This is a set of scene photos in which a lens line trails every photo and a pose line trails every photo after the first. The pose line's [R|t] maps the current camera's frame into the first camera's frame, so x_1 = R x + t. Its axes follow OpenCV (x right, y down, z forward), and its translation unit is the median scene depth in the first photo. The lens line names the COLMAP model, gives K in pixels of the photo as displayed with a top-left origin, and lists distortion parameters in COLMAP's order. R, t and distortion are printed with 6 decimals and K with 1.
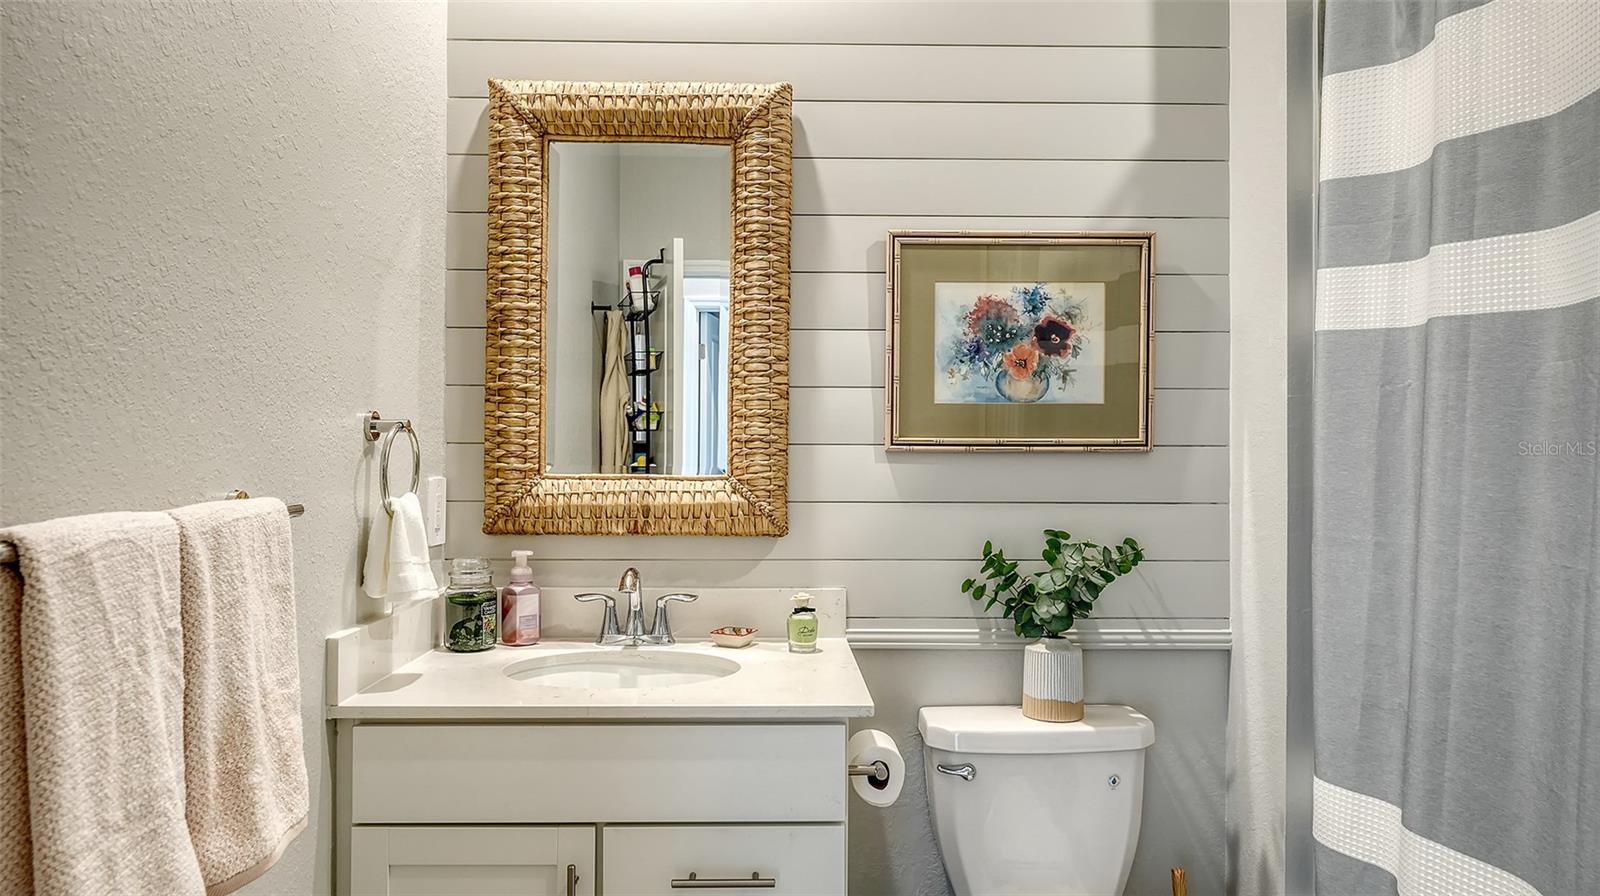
lens RADIAL K [[1077.3, 0, 800.0], [0, 1077.3, 448.0], [0, 0, 1]] dist [-0.003375, 0.000277]
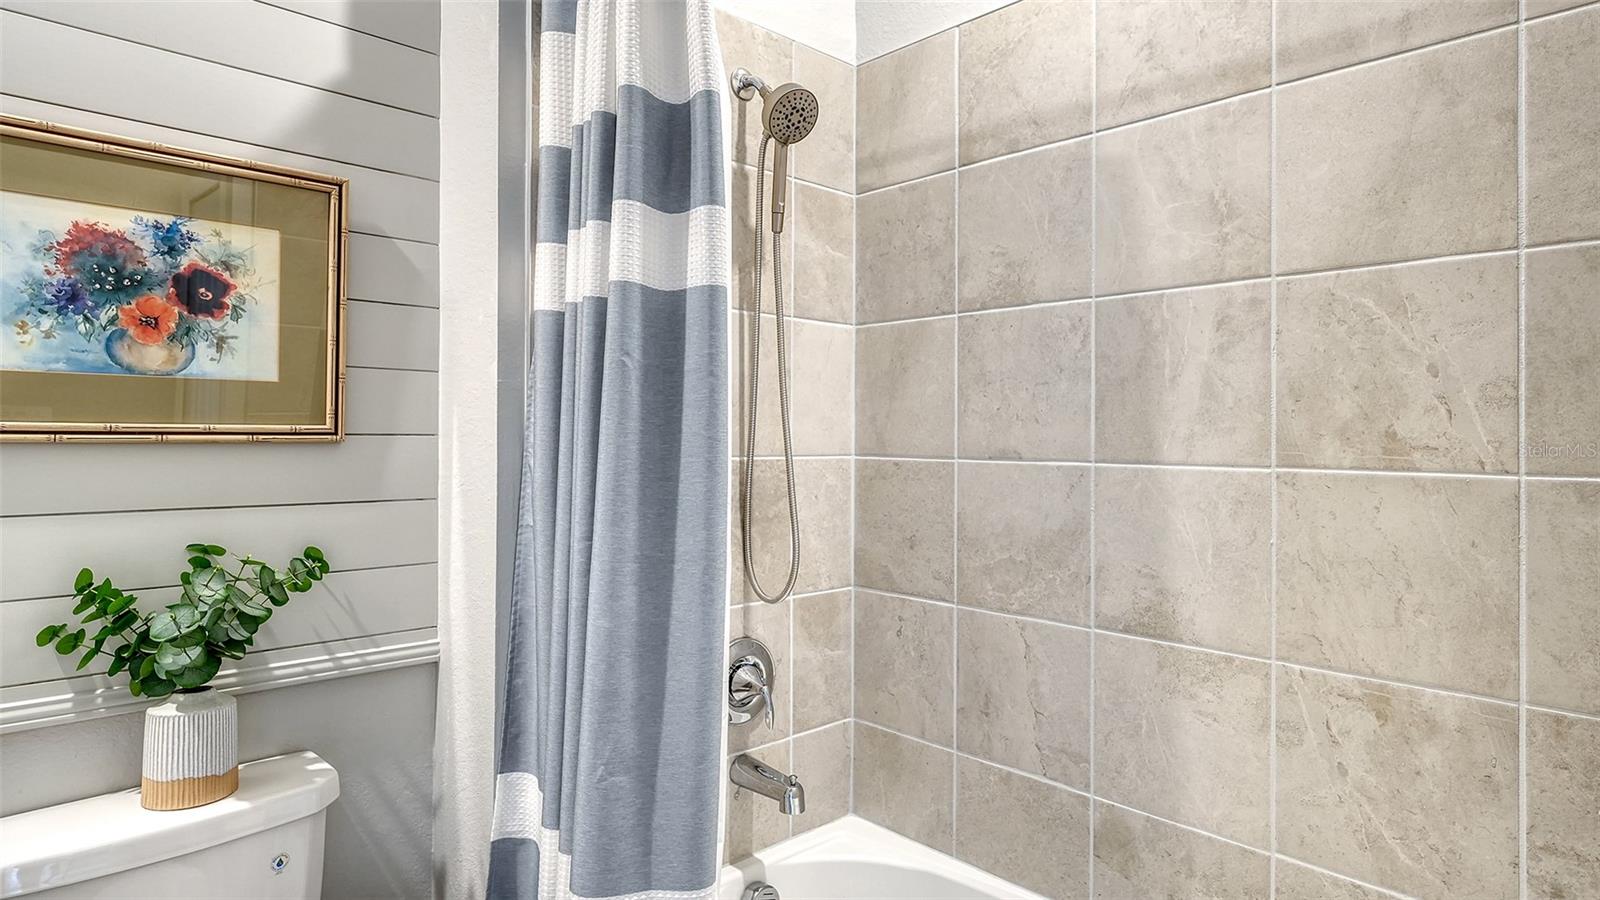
lens RADIAL K [[889.0, 0, 807.3], [0, 889.0, 430.9], [0, 0, 1]] dist [-0.000712, -0.001388]
pose [[0.742493, 0.006680, 0.669820, 0.133245], [-0.003958, 0.999977, -0.005585, -0.002395], [-0.669842, 0.001496, 0.742502, 0.247291]]
